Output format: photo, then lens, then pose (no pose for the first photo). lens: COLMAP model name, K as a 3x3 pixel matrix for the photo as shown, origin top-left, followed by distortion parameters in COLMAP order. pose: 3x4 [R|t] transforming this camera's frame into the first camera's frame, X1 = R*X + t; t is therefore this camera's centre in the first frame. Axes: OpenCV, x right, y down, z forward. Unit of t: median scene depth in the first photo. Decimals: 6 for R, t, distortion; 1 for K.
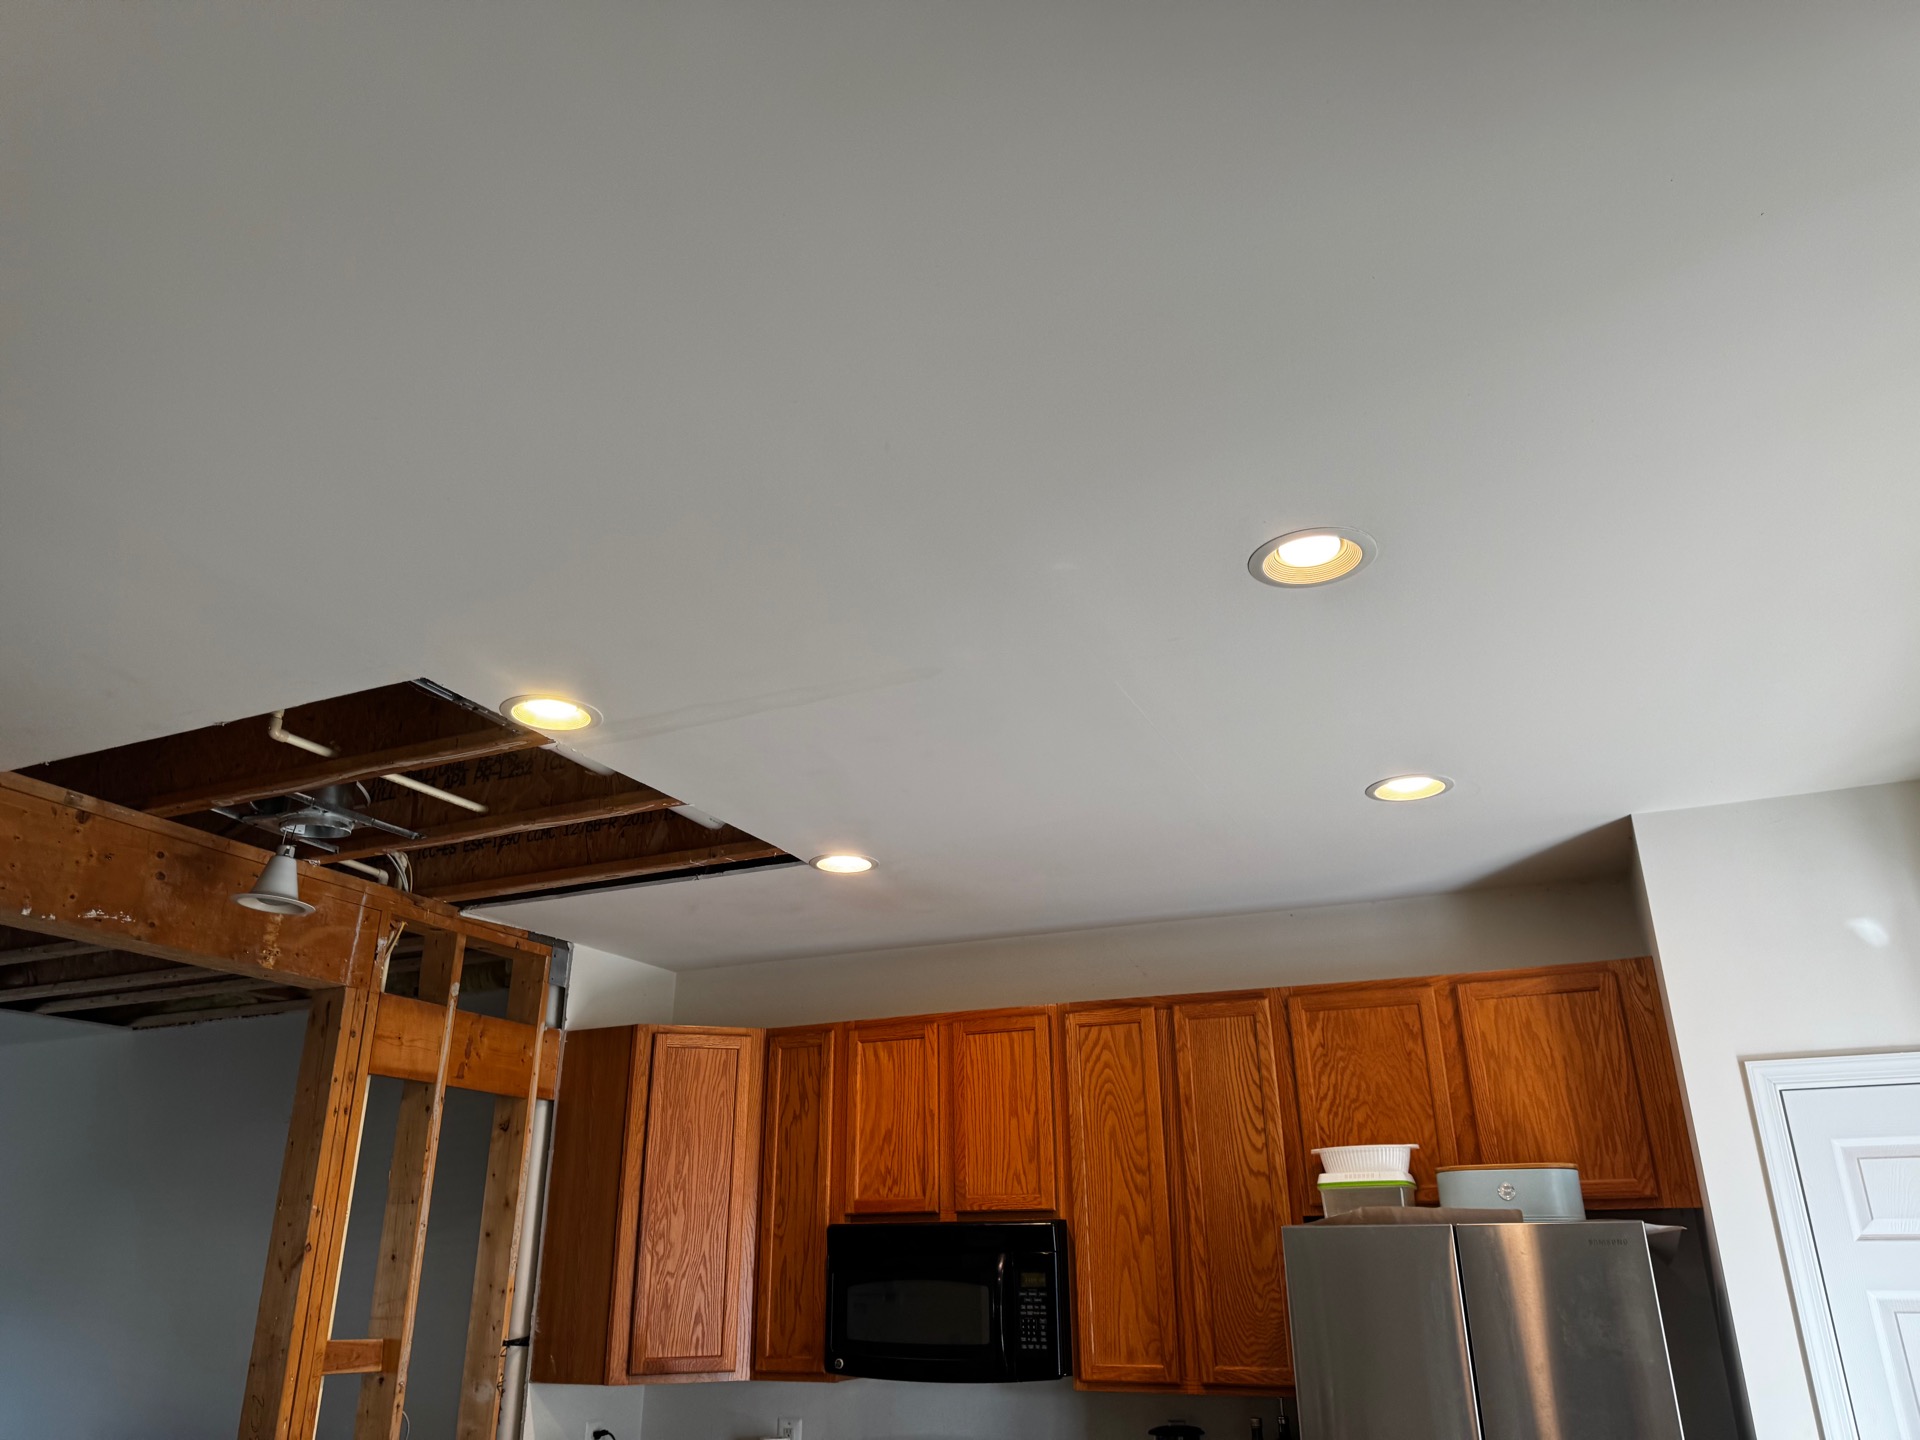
lens RADIAL K [[1349.7, 0, 959.8], [0, 1349.7, 711.9], [0, 0, 1]] dist [0.005676, -0.003090]
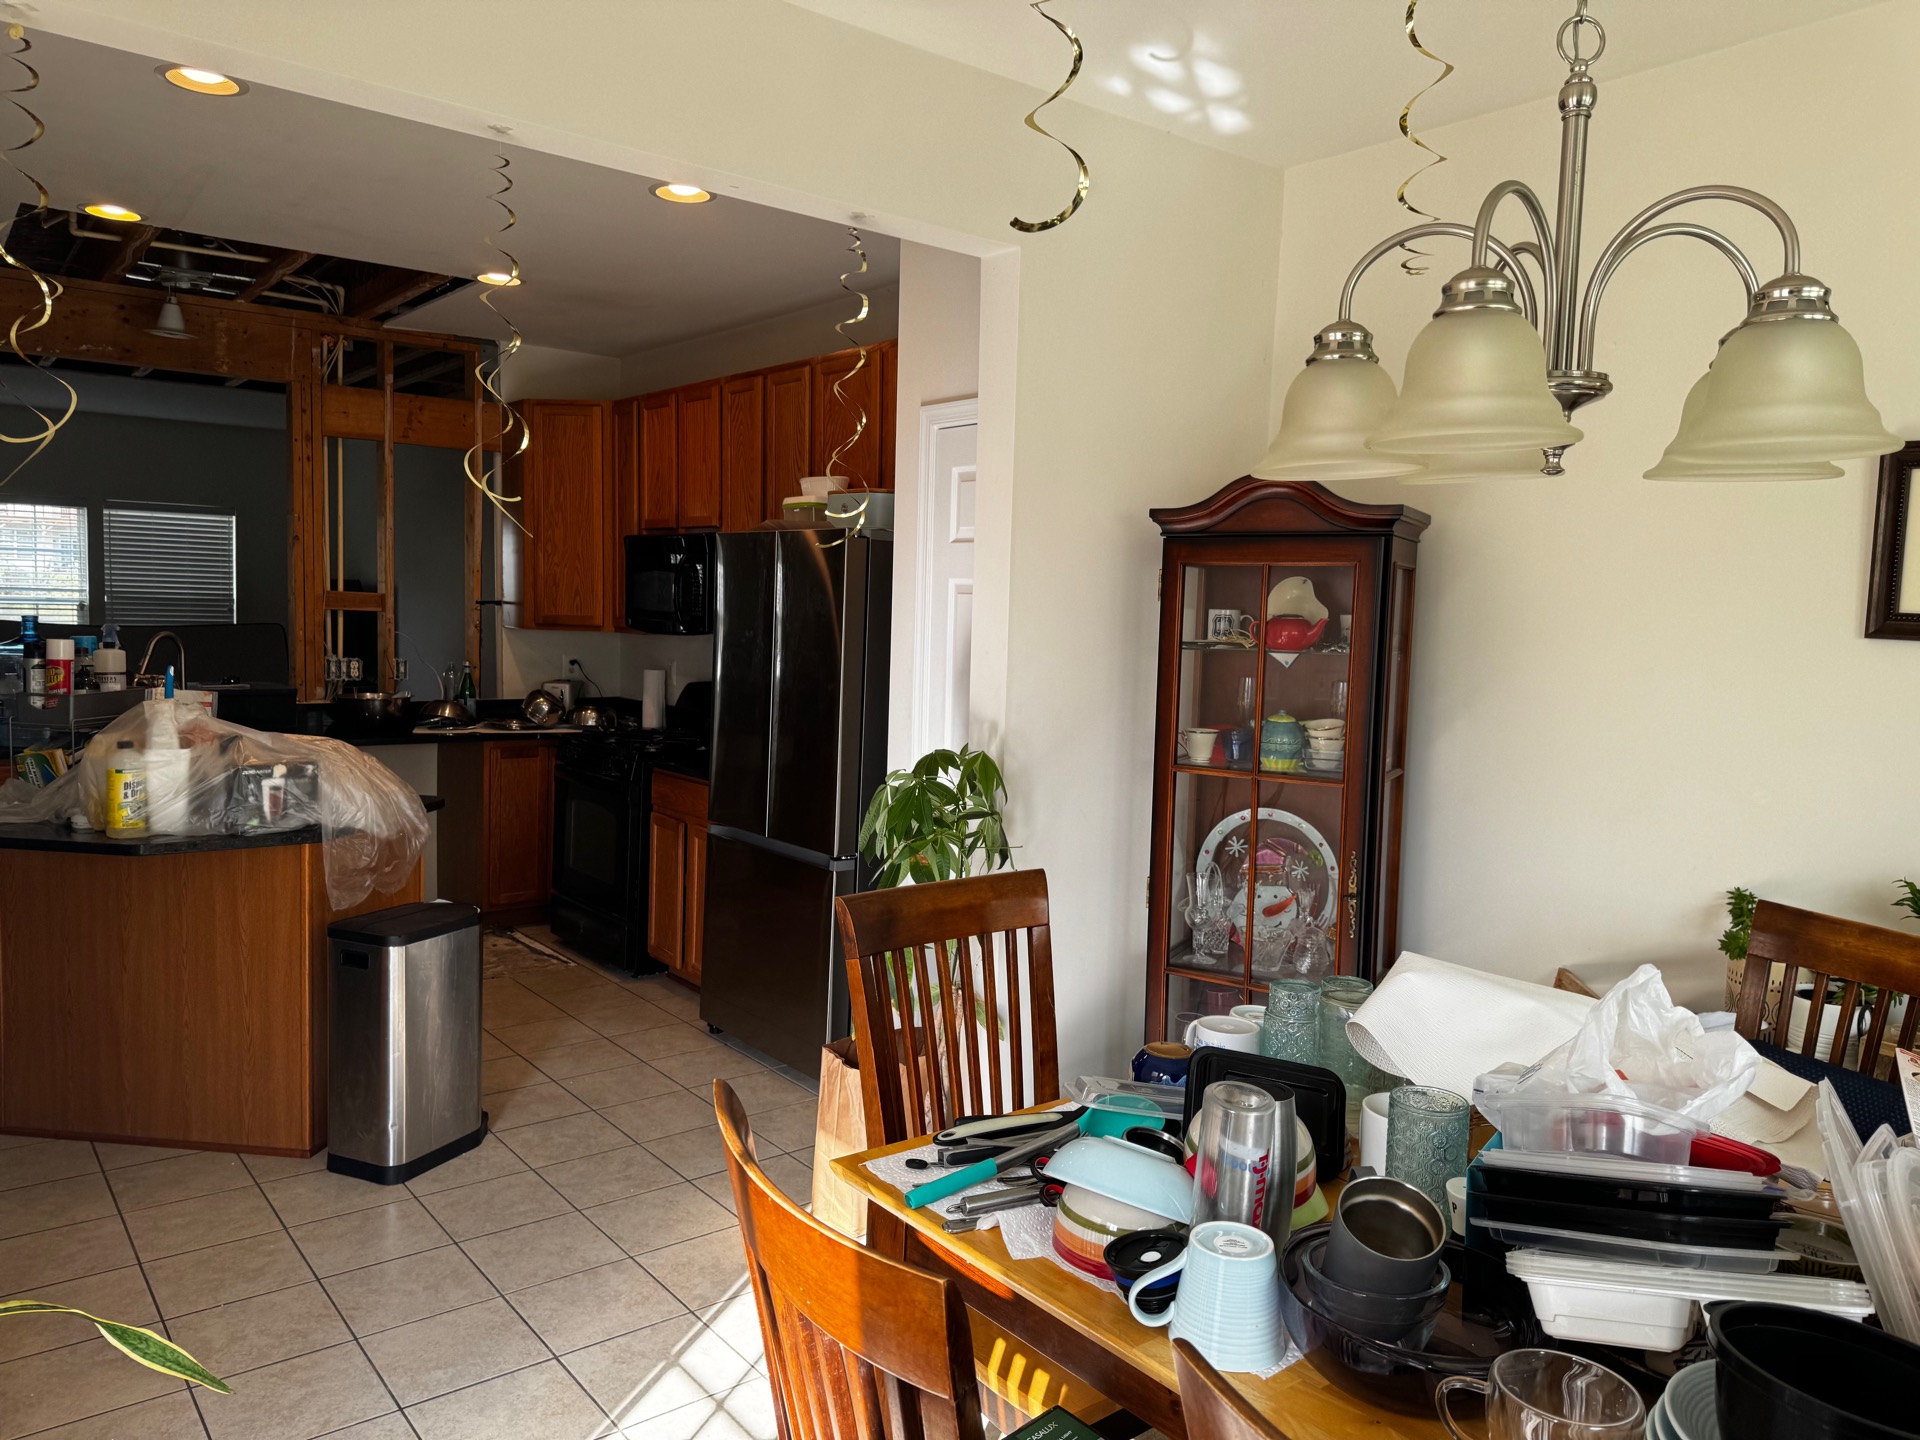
lens RADIAL K [[1349.7, 0, 965.0], [0, 1349.7, 715.6], [0, 0, 1]] dist [0.005676, -0.003090]
pose [[0.889116, 0.079124, -0.450790, 0.897165], [0.133215, 0.897558, 0.420289, -0.002846], [0.437866, -0.433737, 0.787493, -0.054674]]
